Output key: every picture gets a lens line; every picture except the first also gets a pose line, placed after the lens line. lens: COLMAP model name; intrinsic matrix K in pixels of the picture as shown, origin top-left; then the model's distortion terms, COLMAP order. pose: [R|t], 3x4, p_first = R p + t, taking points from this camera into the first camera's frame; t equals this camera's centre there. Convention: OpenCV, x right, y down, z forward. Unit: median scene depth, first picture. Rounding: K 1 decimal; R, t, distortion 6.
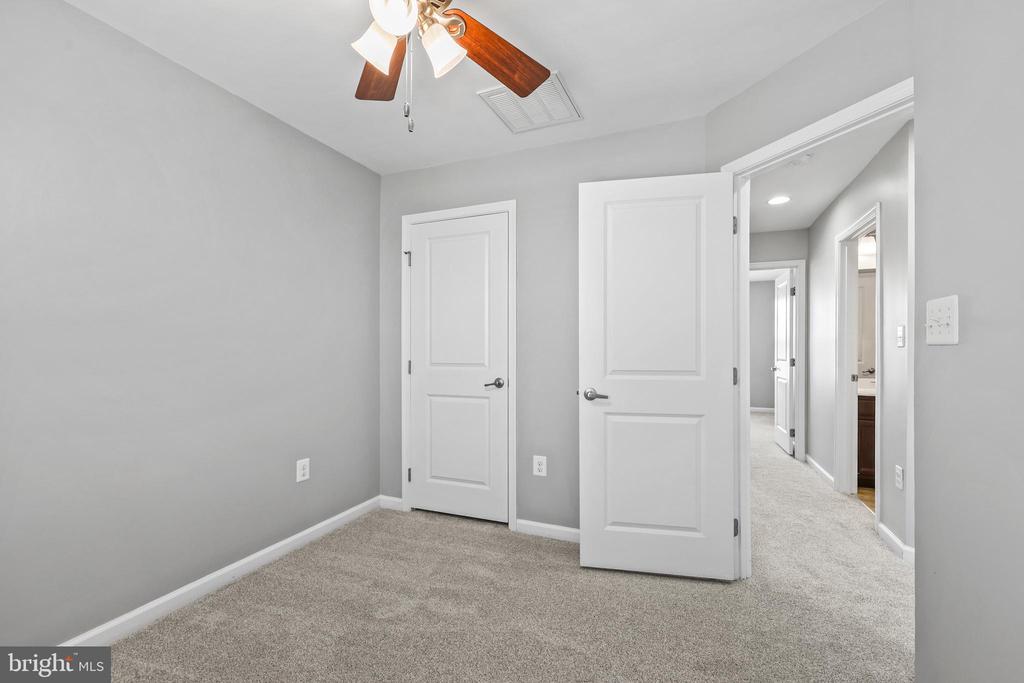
lens RADIAL K [[429.1, 0, 512.5], [0, 429.1, 351.1], [0, 0, 1]] dist [-0.000187, -0.000031]
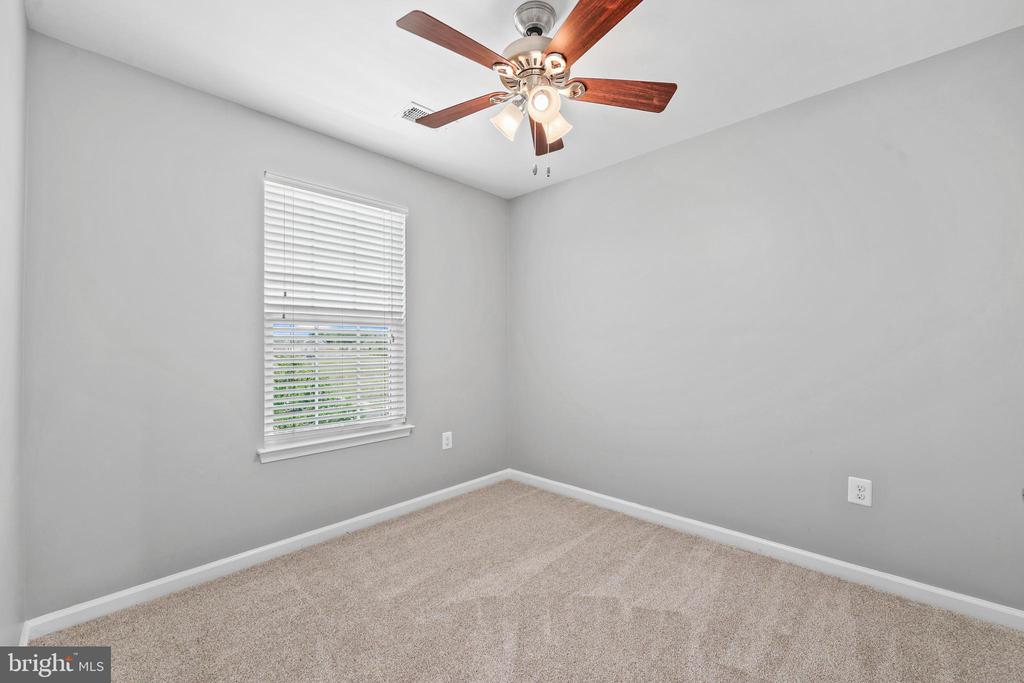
lens RADIAL K [[418.6, 0, 512.0], [0, 418.6, 341.5], [0, 0, 1]] dist [0.000099, 0.000025]
pose [[-0.353296, -0.002386, -0.935509, 0.607682], [0.000235, 0.999996, -0.002639, -0.005687], [0.935512, -0.001152, -0.353294, 0.826772]]
